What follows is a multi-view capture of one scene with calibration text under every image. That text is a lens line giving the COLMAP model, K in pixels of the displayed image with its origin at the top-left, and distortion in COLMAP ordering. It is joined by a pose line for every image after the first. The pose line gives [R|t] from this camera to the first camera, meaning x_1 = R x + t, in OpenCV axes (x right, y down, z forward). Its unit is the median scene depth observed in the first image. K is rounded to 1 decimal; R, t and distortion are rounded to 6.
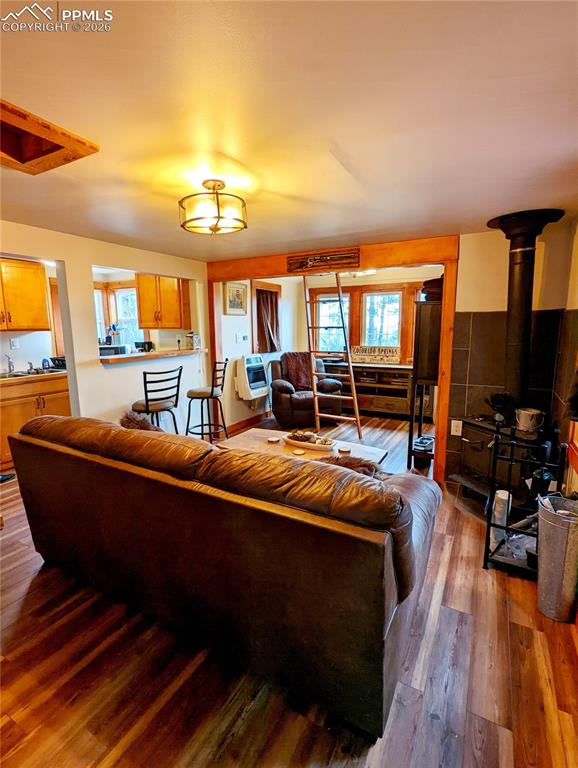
lens RADIAL K [[358.4, 0, 294.1], [0, 358.4, 382.1], [0, 0, 1]] dist [-0.000135, 0.000370]
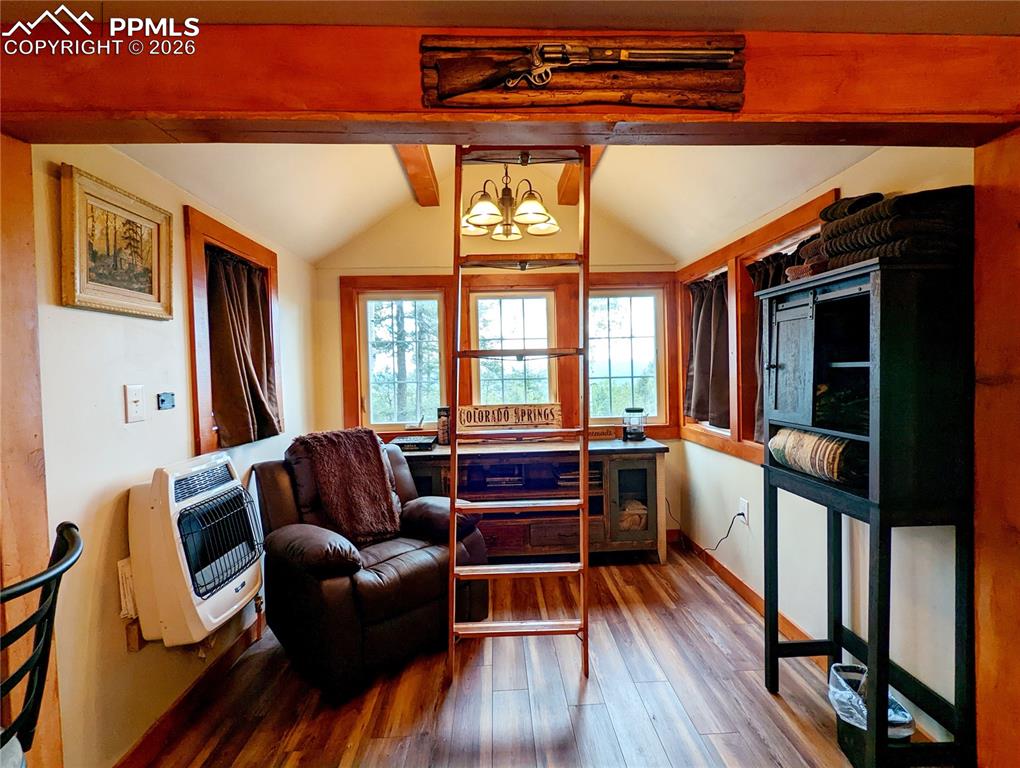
lens RADIAL K [[476.0, 0, 511.2], [0, 476.0, 383.2], [0, 0, 1]] dist [-0.000135, 0.000370]
pose [[0.856892, -0.027556, 0.514758, -0.098091], [0.097941, 0.989084, -0.110090, -0.070862], [-0.506106, 0.144751, 0.850238, 0.560023]]
